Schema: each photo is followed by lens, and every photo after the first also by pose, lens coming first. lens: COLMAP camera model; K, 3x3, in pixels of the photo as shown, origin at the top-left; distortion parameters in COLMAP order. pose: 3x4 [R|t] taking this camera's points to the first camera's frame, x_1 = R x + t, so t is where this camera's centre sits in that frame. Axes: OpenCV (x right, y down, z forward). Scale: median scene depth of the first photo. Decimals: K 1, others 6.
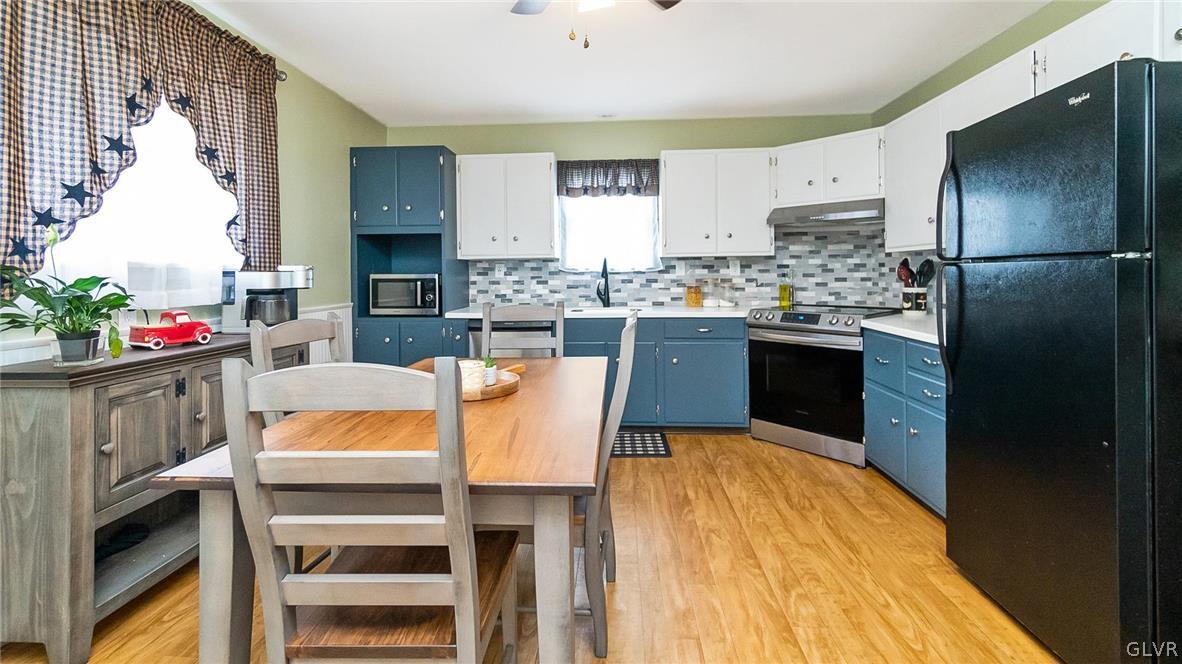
lens RADIAL K [[506.1, 0, 594.8], [0, 506.1, 278.2], [0, 0, 1]] dist [0.009353, 0.000073]
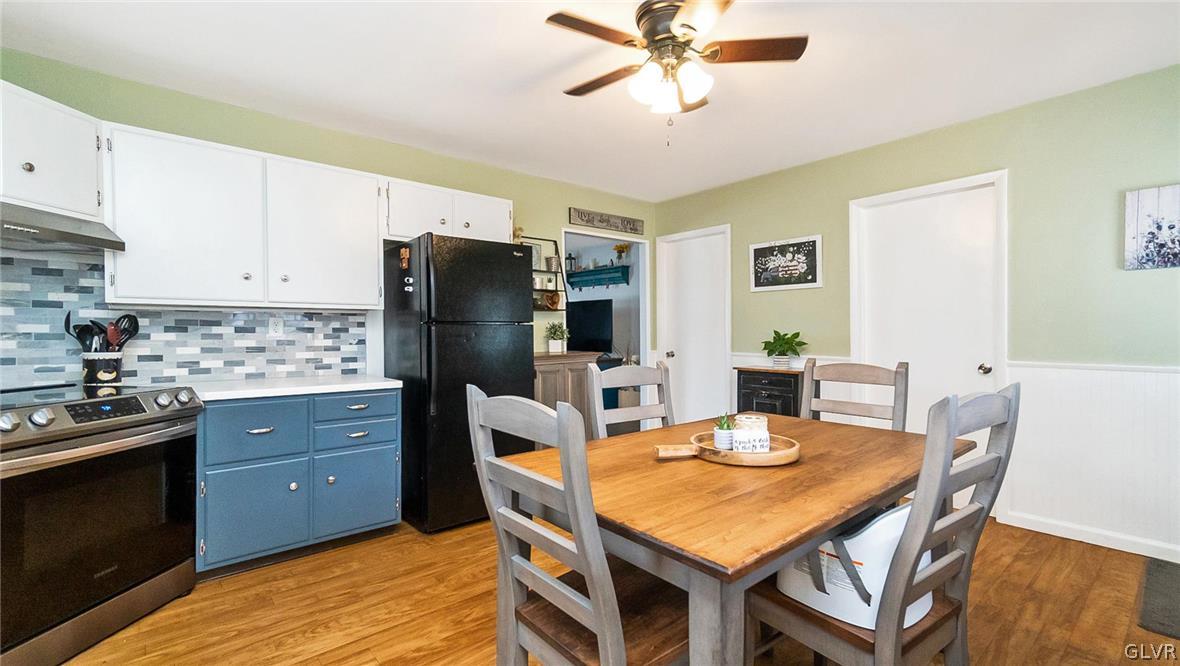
lens RADIAL K [[513.0, 0, 590.0], [0, 513.0, 333.0], [0, 0, 1]] dist [0.000957, 0.000057]
pose [[-0.683044, 0.008448, 0.730328, -0.347976], [0.016093, 0.999864, 0.003484, -0.000786], [-0.730200, 0.014133, -0.683088, 0.866219]]
